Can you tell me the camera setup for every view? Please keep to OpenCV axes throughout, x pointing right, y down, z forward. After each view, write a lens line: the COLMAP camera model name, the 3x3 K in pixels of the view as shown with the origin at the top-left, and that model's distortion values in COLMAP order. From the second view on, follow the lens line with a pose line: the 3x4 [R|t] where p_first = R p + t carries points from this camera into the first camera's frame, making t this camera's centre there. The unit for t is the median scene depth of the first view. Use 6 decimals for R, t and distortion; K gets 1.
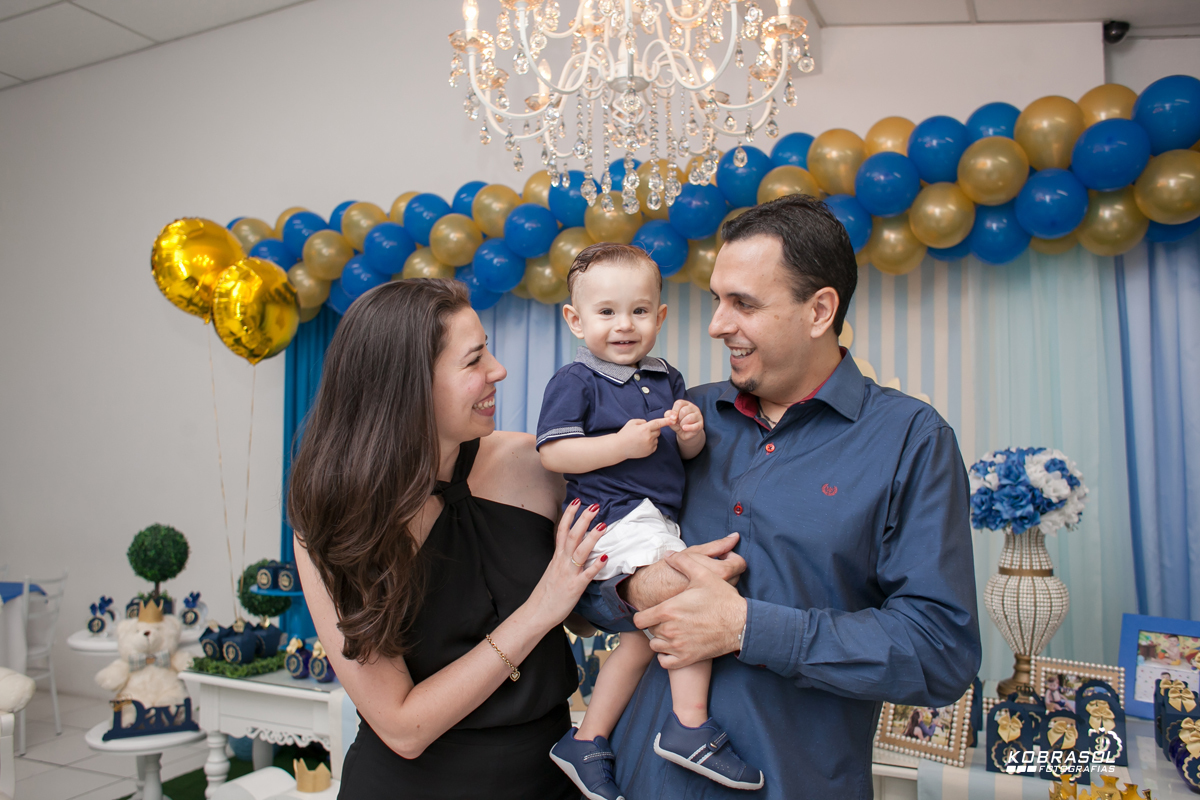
lens RADIAL K [[965.8, 0, 600.9], [0, 965.8, 404.6], [0, 0, 1]] dist [-0.105225, 0.138546]
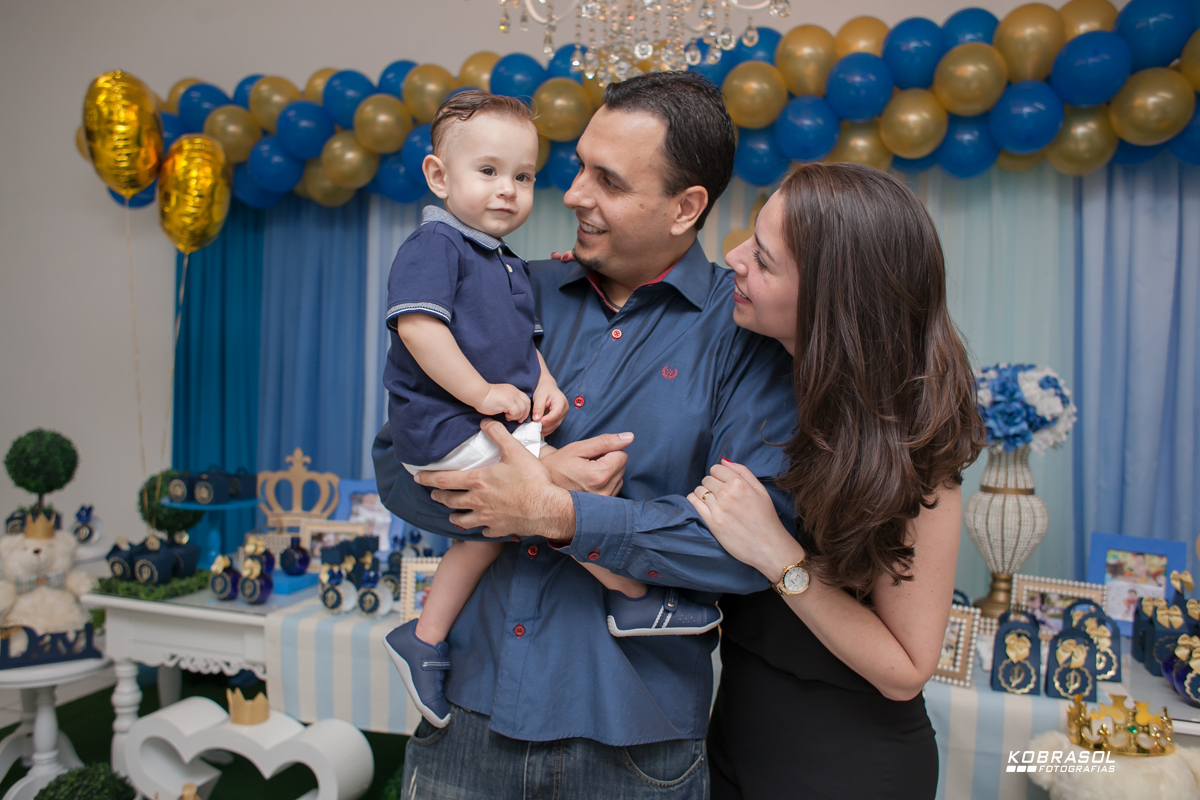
lens RADIAL K [[965.8, 0, 600.9], [0, 965.8, 404.6], [0, 0, 1]] dist [-0.105225, 0.138546]
pose [[0.990147, 0.021205, 0.138416, -0.093895], [-0.032897, 0.996028, 0.082743, 0.017214], [-0.136111, -0.086481, 0.986912, 0.079736]]
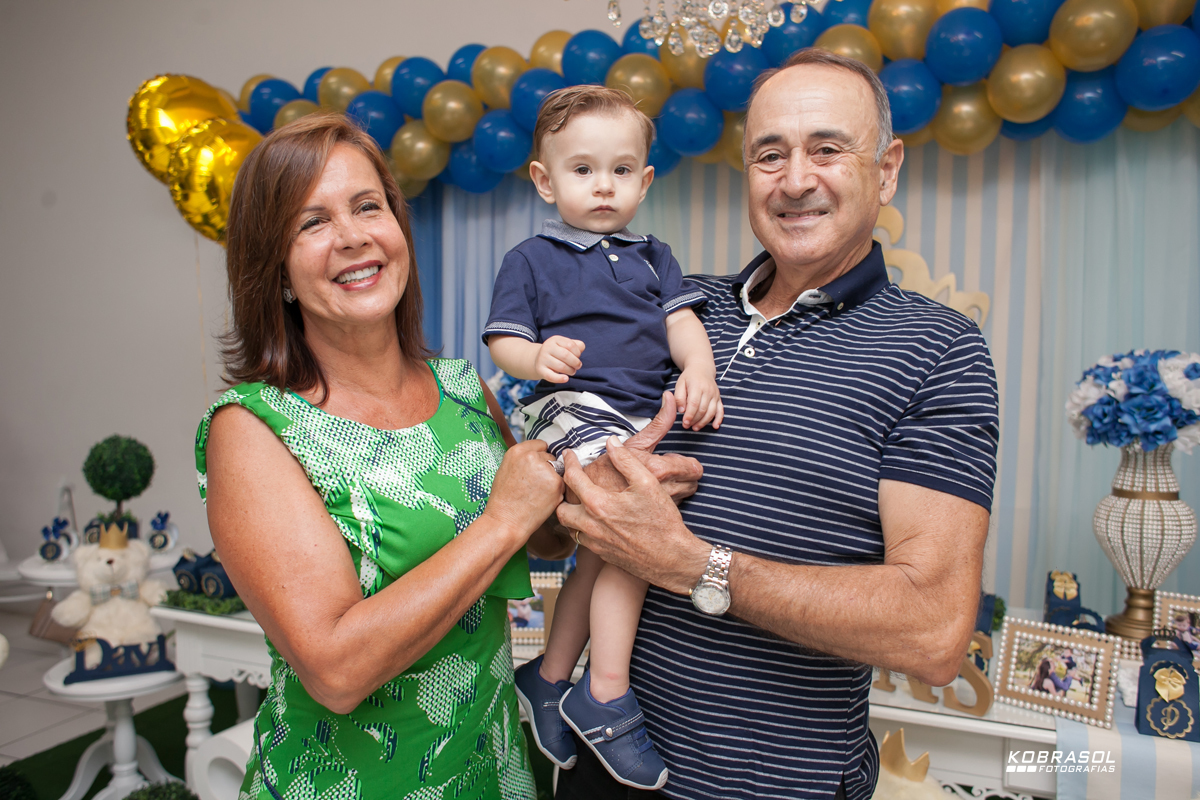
lens RADIAL K [[963.4, 0, 601.6], [0, 963.4, 405.0], [0, 0, 1]] dist [-0.106856, 0.144545]
pose [[0.999102, 0.002229, 0.042303, -0.073621], [-0.006396, 0.995103, 0.098633, 0.011697], [-0.041876, -0.098815, 0.994224, 0.149709]]
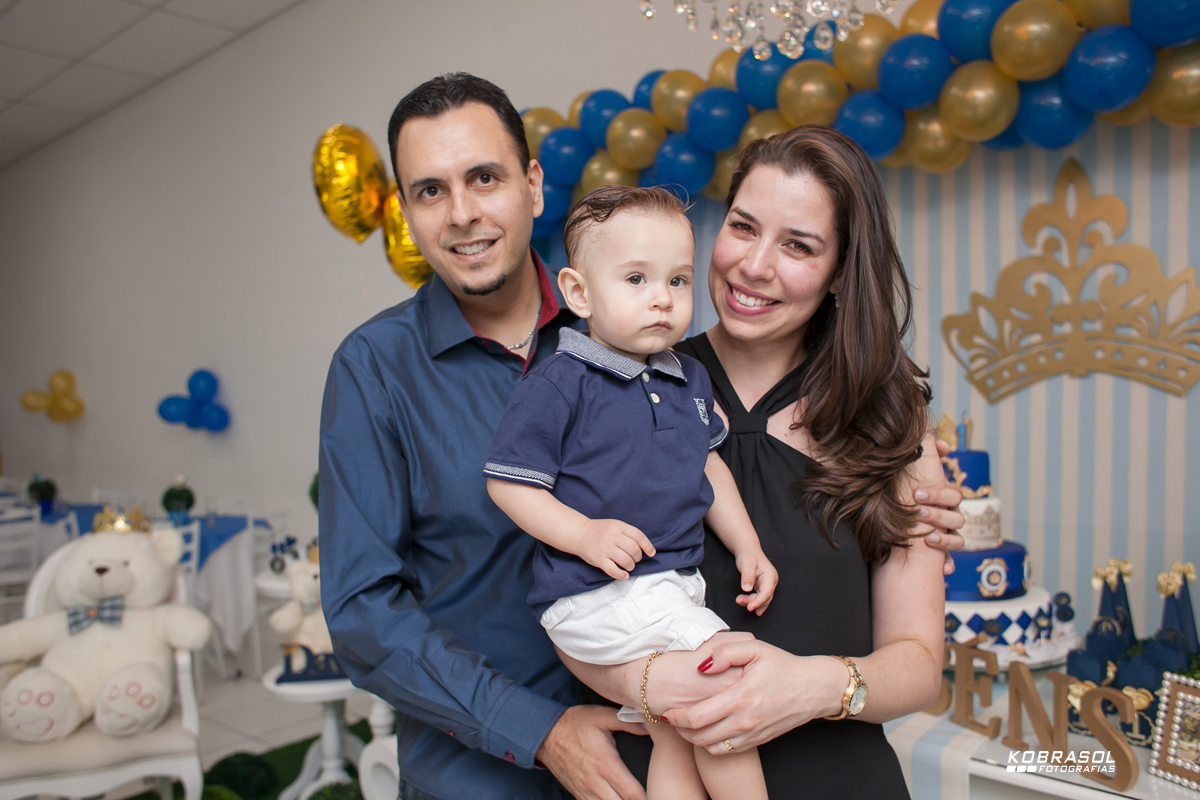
lens RADIAL K [[965.8, 0, 600.9], [0, 965.8, 404.6], [0, 0, 1]] dist [-0.105225, 0.138546]
pose [[0.964748, -0.021211, -0.262318, 0.063120], [0.040869, 0.996730, 0.069713, 0.013916], [0.259982, -0.077976, 0.962460, 0.174799]]
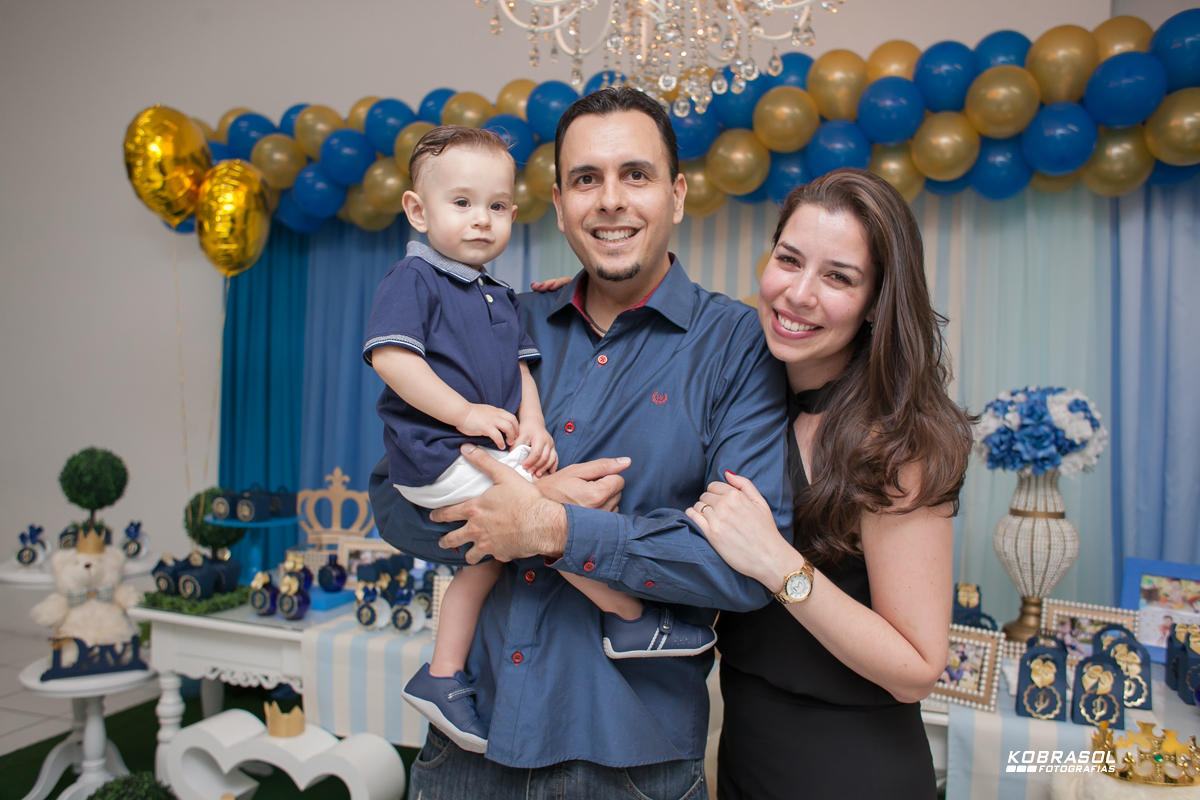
lens RADIAL K [[965.8, 0, 600.9], [0, 965.8, 404.6], [0, 0, 1]] dist [-0.105225, 0.138546]
pose [[0.995508, 0.025627, 0.091143, -0.081124], [-0.031677, 0.997345, 0.065571, 0.011808], [-0.089221, -0.068164, 0.993677, 0.063831]]
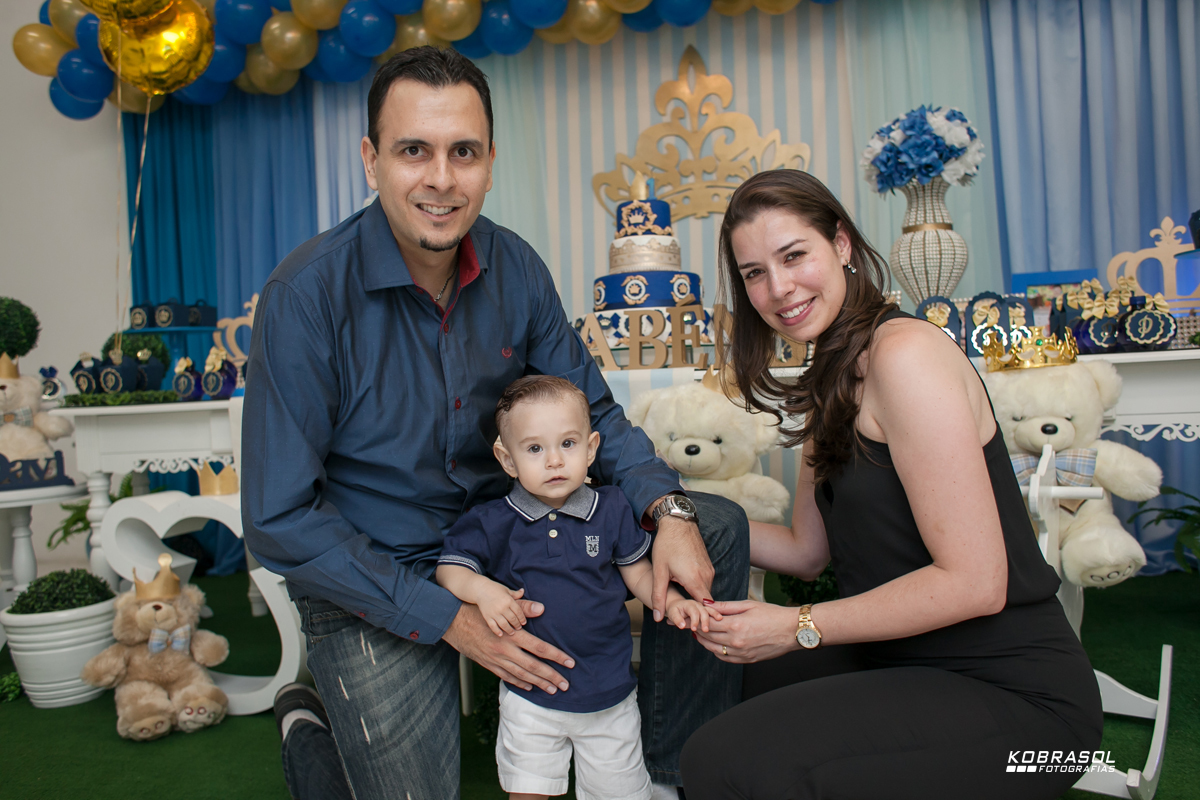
lens RADIAL K [[965.8, 0, 600.9], [0, 965.8, 404.6], [0, 0, 1]] dist [-0.105225, 0.138546]
pose [[0.984491, -0.051355, 0.167750, -0.078631], [0.039953, 0.996700, 0.070655, 0.240821], [-0.170825, -0.062857, 0.983294, 0.018753]]
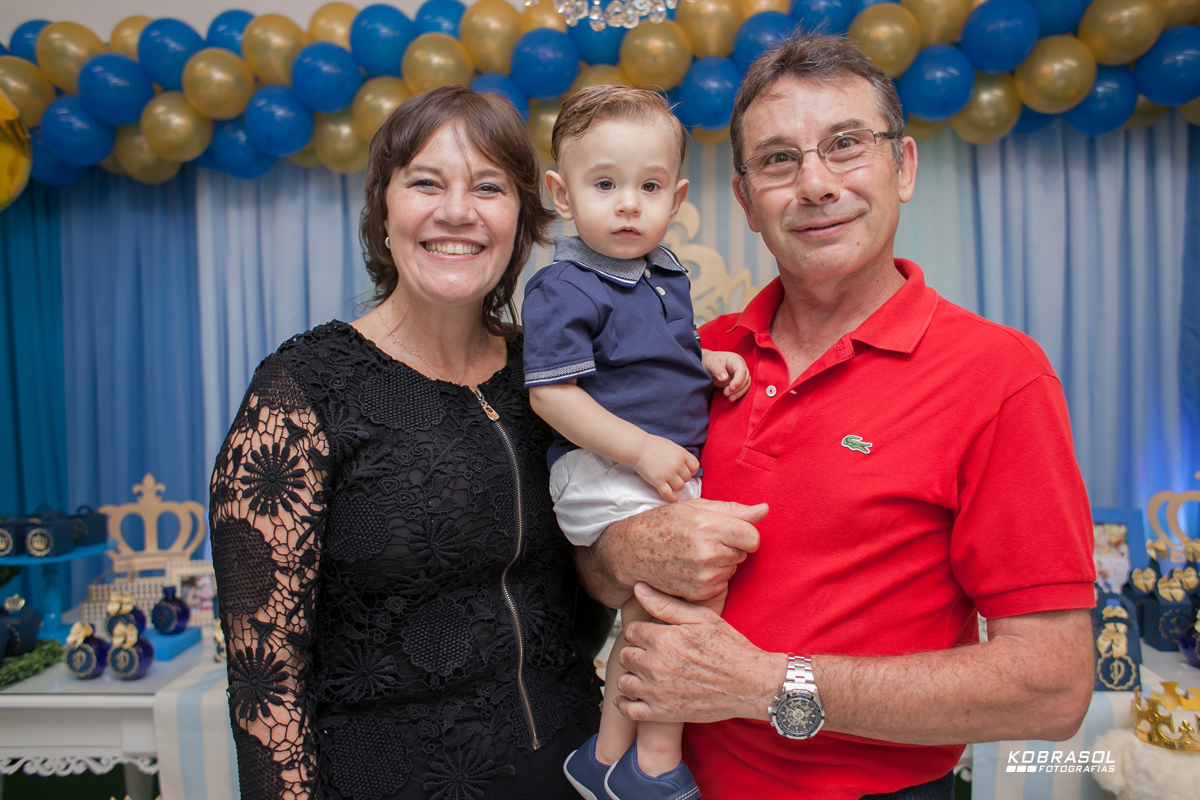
lens RADIAL K [[965.8, 0, 600.9], [0, 965.8, 404.6], [0, 0, 1]] dist [-0.105225, 0.138546]
pose [[0.934832, -0.034973, 0.353364, -0.202119], [0.001875, 0.995610, 0.093576, 0.020296], [-0.355085, -0.086816, 0.930794, 0.228078]]
